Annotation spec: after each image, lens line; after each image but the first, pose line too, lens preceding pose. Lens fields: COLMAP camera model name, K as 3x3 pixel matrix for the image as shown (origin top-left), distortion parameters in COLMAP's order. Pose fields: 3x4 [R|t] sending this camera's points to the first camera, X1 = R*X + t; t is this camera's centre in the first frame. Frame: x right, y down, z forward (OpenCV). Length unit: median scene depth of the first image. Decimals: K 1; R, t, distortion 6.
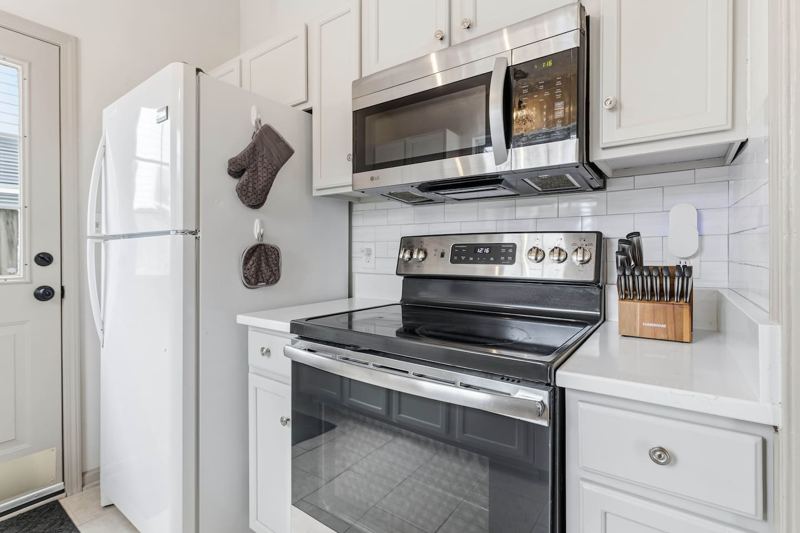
lens RADIAL K [[391.8, 0, 402.5], [0, 391.8, 255.1], [0, 0, 1]] dist [0.000909, -0.000087]
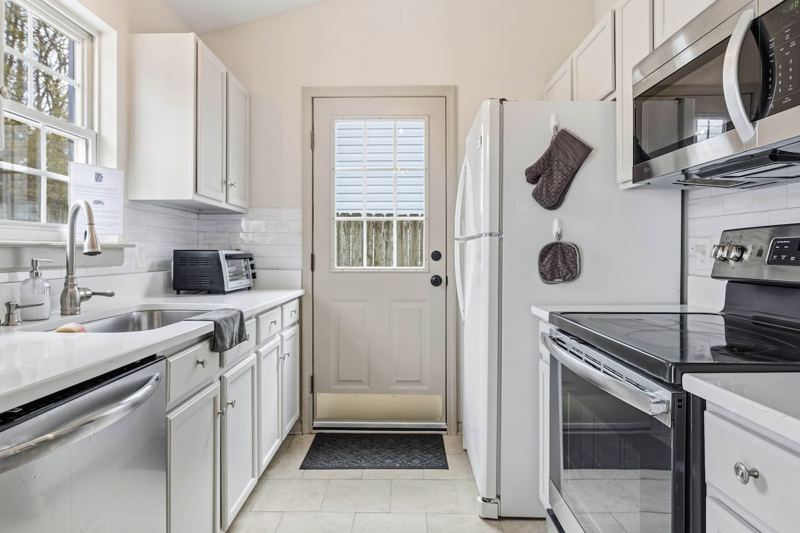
lens RADIAL K [[497.9, 0, 399.1], [0, 497.9, 253.9], [0, 0, 1]] dist [-0.003396, 0.000107]
pose [[0.583100, 0.003258, -0.812394, 0.479392], [-0.004259, 0.999990, 0.000953, 0.002981], [0.812389, 0.002905, 0.583109, -0.135300]]
